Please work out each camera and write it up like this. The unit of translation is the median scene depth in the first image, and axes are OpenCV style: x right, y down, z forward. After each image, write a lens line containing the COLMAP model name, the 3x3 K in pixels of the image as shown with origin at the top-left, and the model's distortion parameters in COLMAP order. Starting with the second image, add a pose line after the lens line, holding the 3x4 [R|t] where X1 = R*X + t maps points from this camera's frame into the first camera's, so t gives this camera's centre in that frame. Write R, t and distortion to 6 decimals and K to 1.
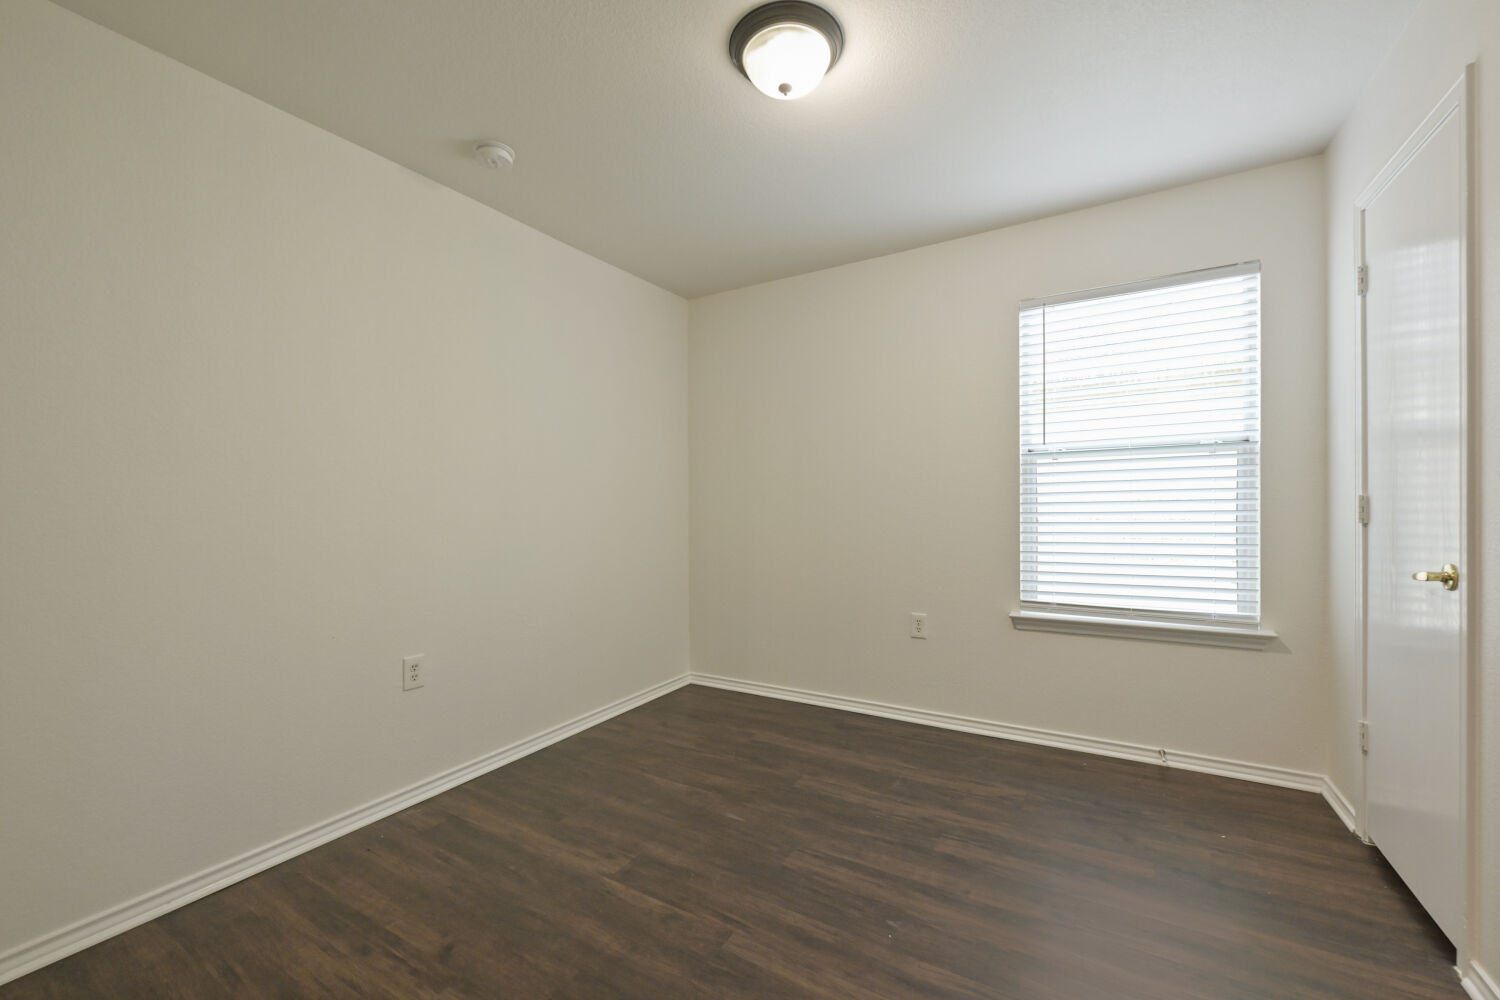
lens RADIAL K [[611.9, 0, 723.6], [0, 611.9, 496.0], [0, 0, 1]] dist [-0.000534, -0.000035]
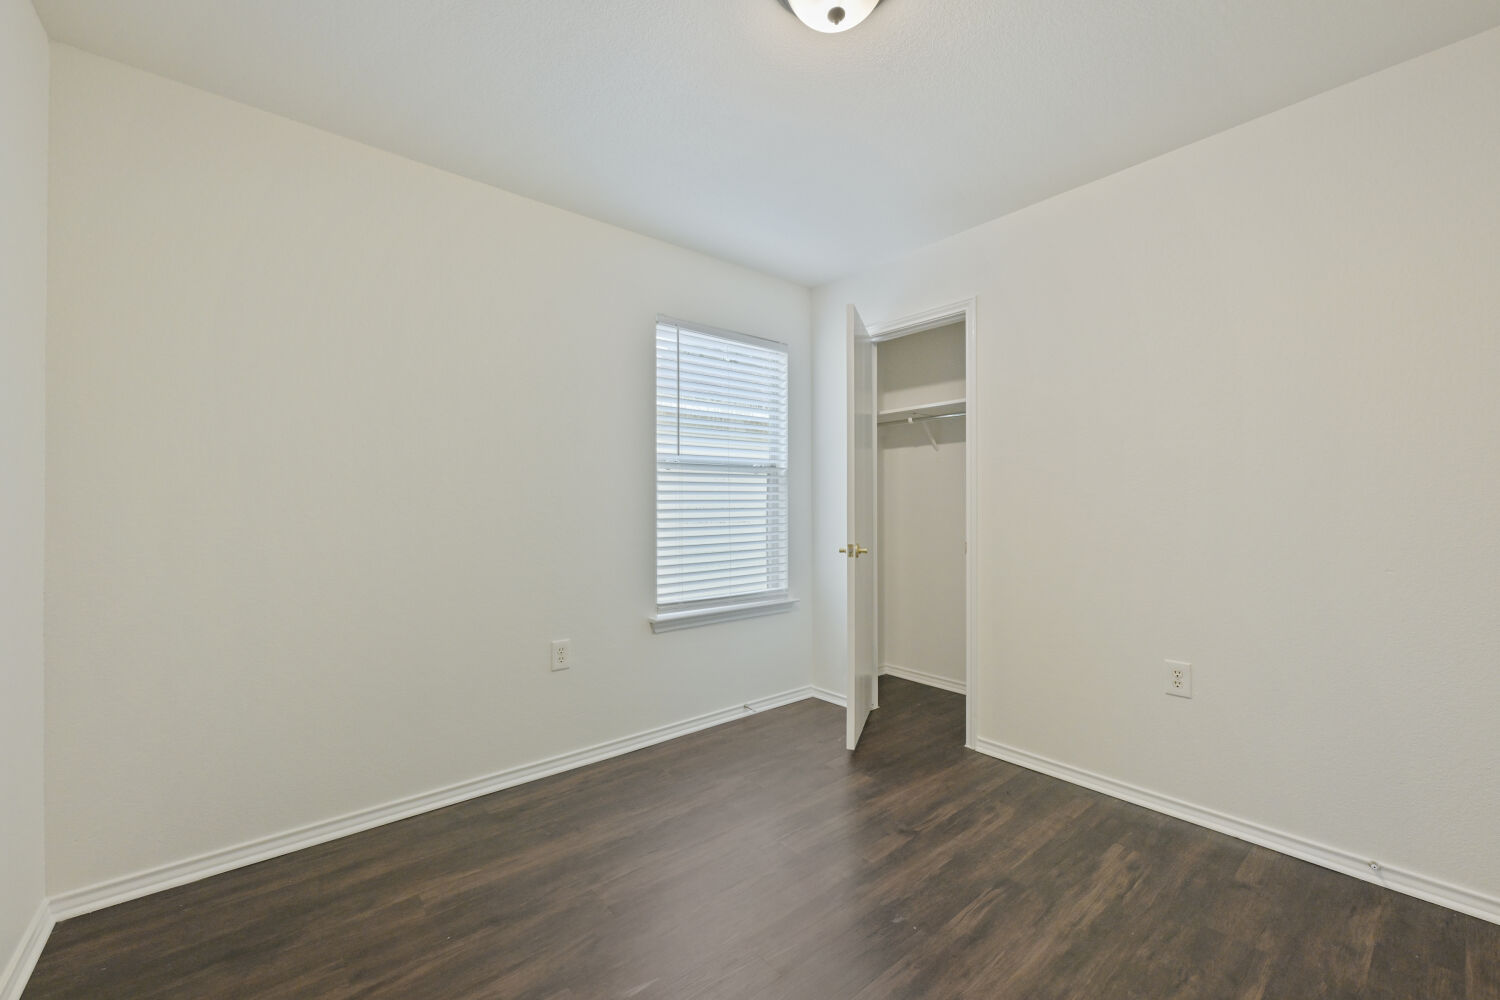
lens RADIAL K [[617.7, 0, 750.0], [0, 617.7, 500.0], [0, 0, 1]] dist [0.001707, 0.000328]
pose [[0.286330, 0.023354, 0.957846, -0.482586], [-0.008582, 0.999725, -0.021810, 0.017028], [-0.958093, -0.001975, 0.286452, 0.574858]]
